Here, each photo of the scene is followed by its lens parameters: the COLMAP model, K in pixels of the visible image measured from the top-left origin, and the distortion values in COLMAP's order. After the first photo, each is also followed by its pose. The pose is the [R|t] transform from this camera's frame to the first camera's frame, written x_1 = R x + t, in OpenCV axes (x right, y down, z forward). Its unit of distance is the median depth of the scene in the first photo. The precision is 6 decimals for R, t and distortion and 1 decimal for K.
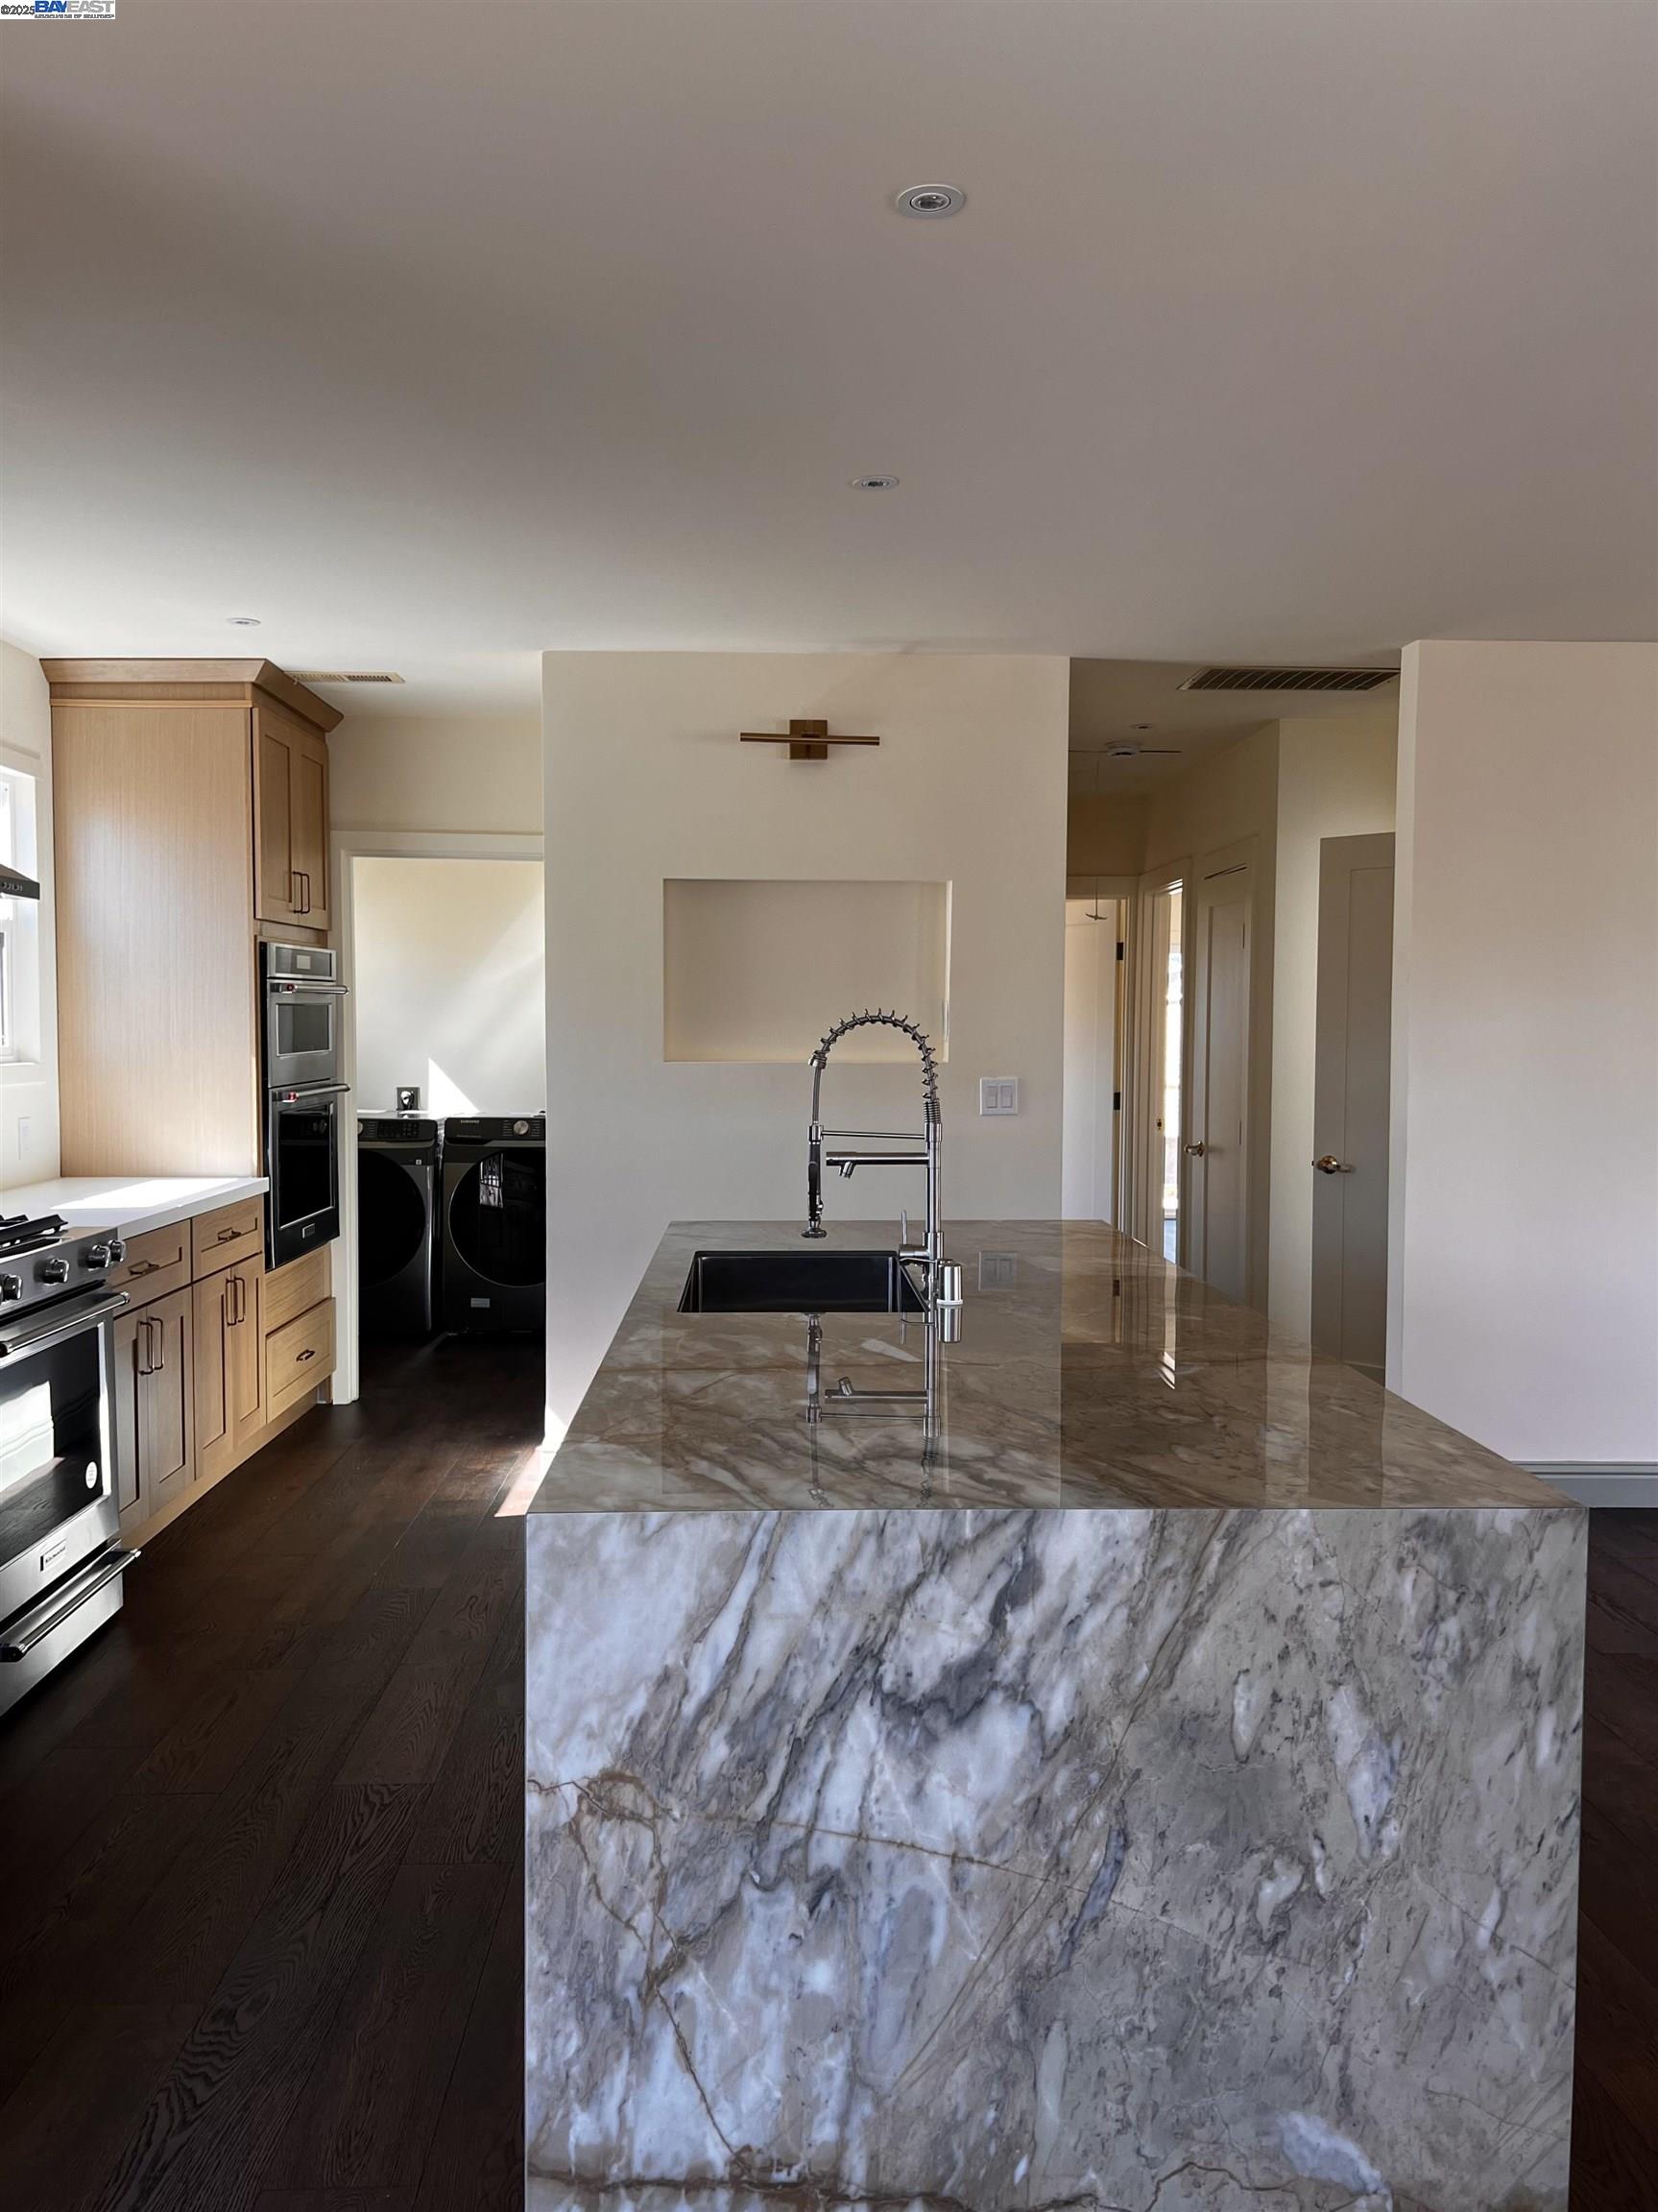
lens RADIAL K [[1685.1, 0, 829.0], [0, 1685.1, 1106.0], [0, 0, 1]] dist [0.038430, -0.042956]
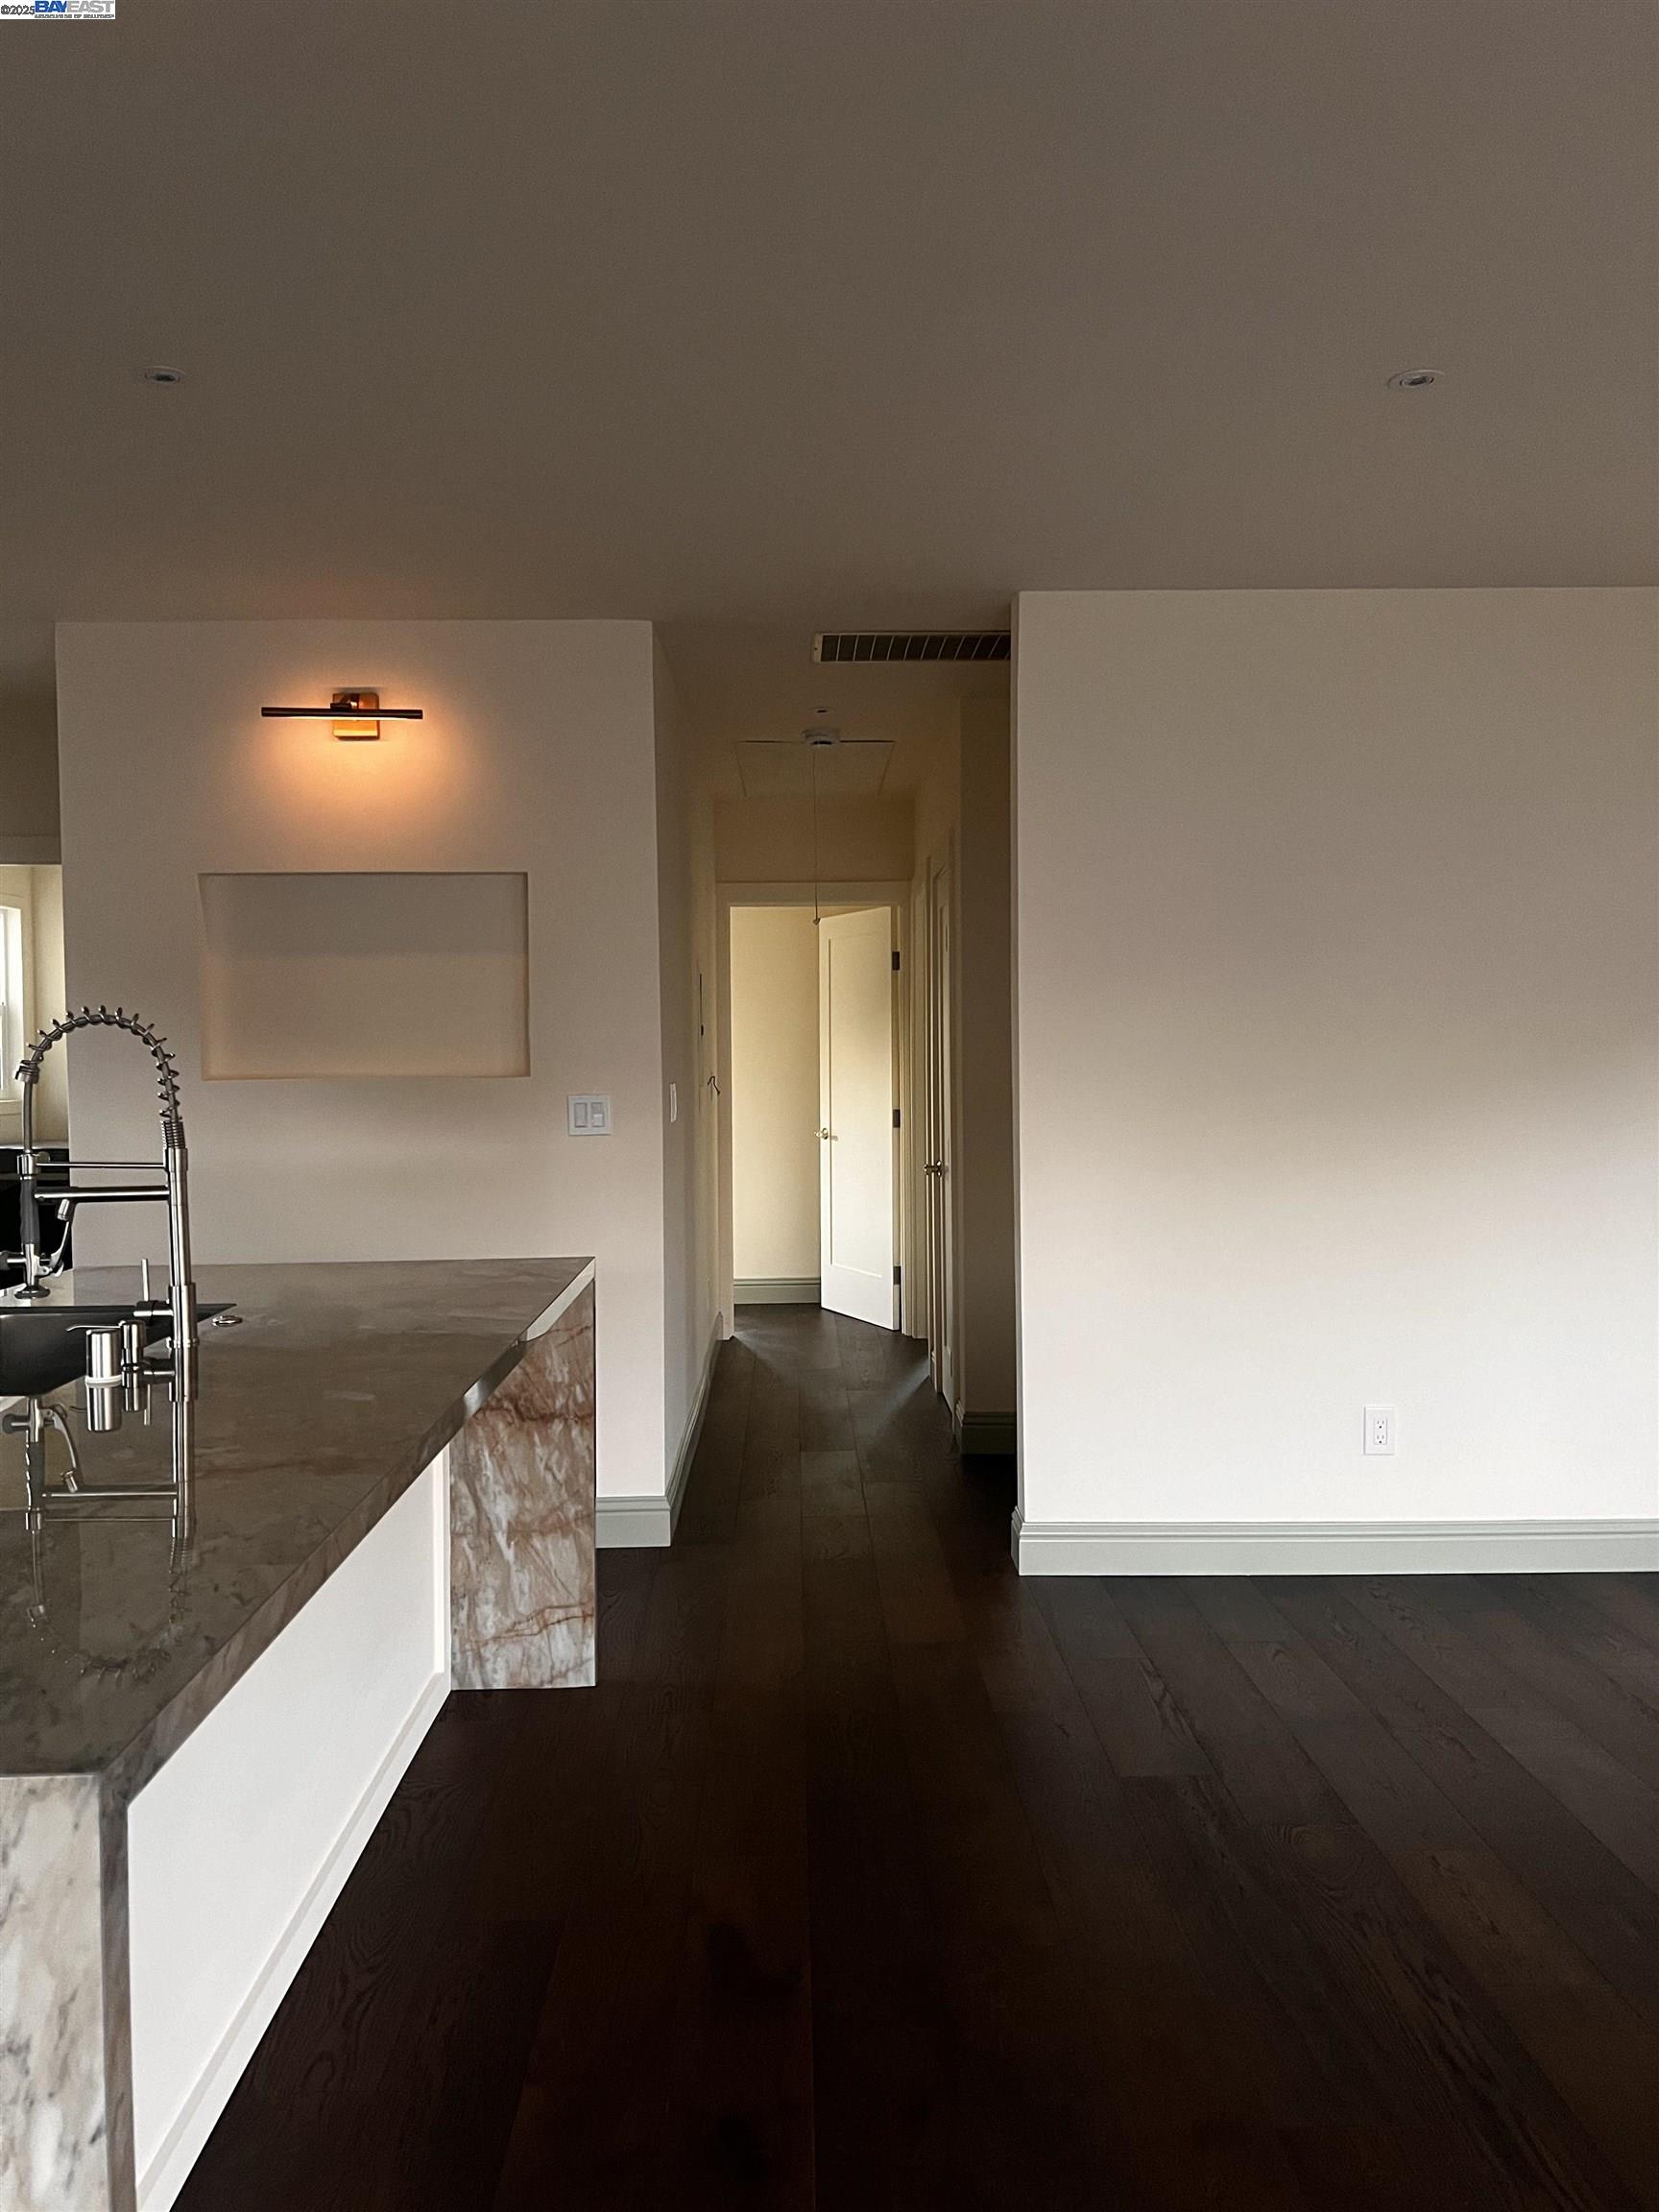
lens RADIAL K [[1643.3, 0, 829.5], [0, 1643.3, 1106.0], [0, 0, 1]] dist [0.064978, -0.077462]
pose [[0.999821, -0.015660, -0.010589, 0.717654], [0.015509, 0.999779, -0.014197, 0.011455], [0.010809, 0.014030, 0.999843, 0.406536]]
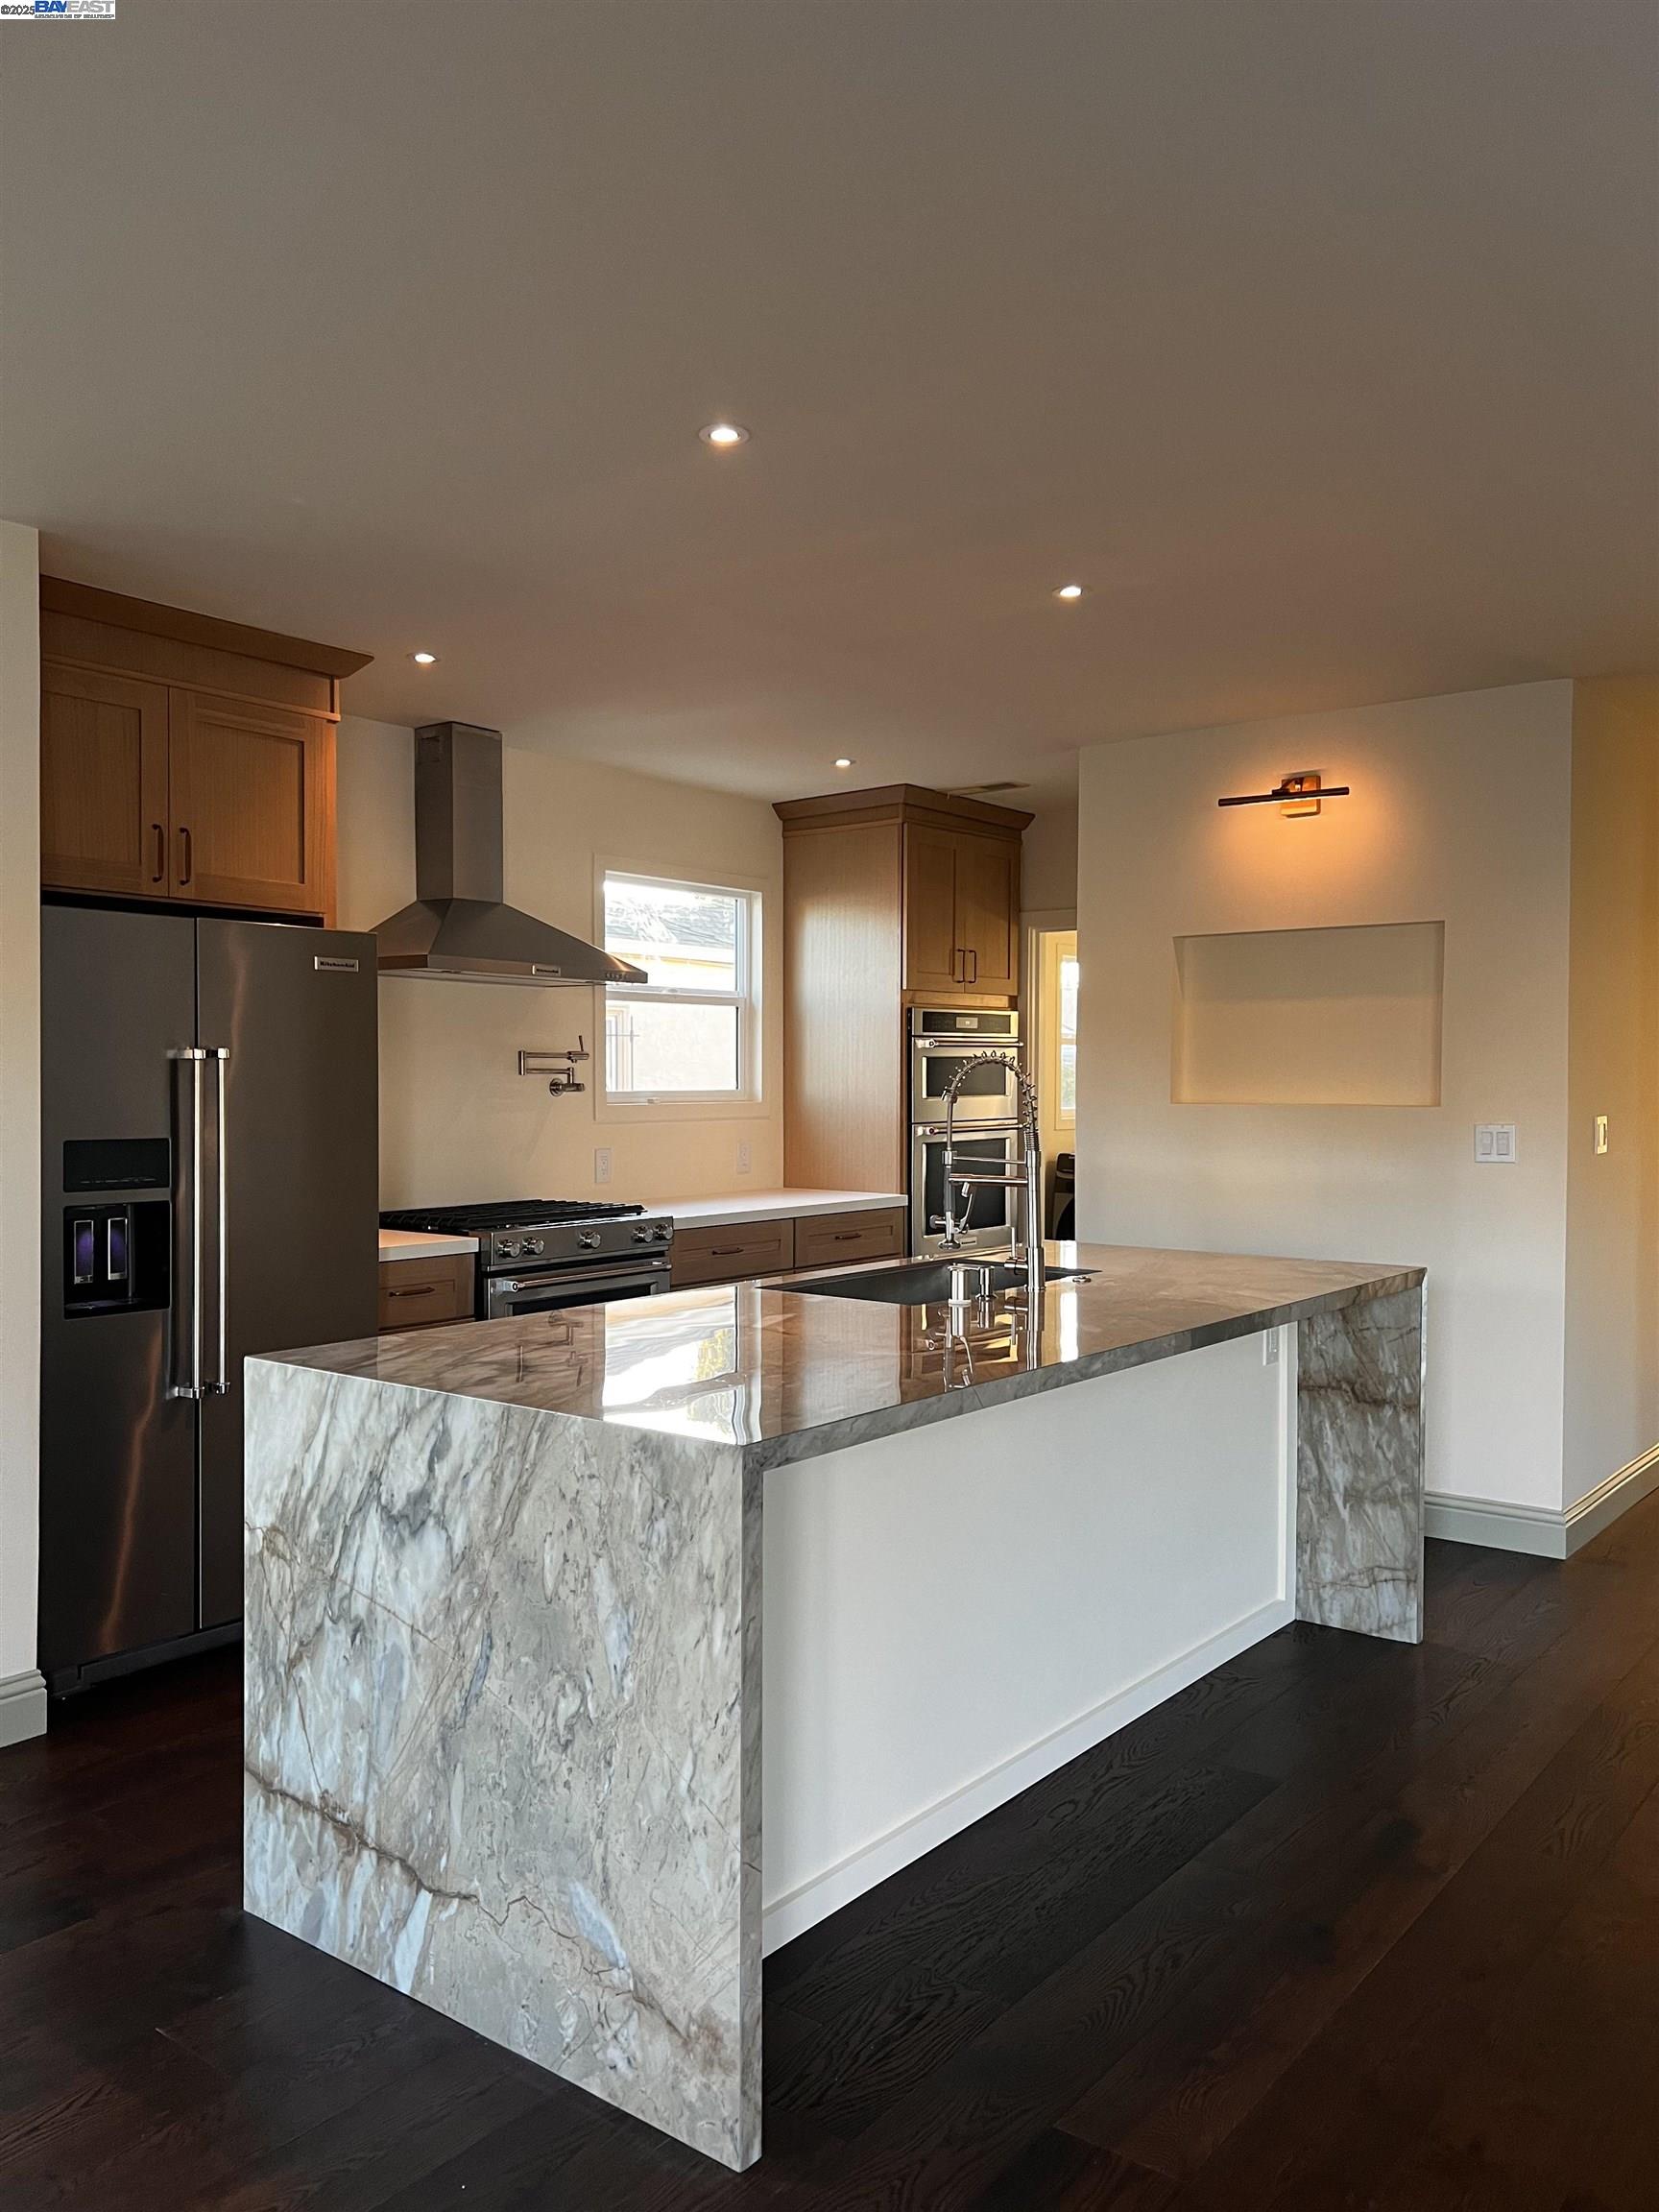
lens RADIAL K [[1647.2, 0, 829.5], [0, 1647.2, 1106.0], [0, 0, 1]] dist [-0.001172, -0.003697]
pose [[0.764445, 0.005471, -0.644666, 1.245156], [-0.029094, 0.999238, -0.026020, 0.024494], [0.644032, 0.038647, 0.764022, 0.138576]]
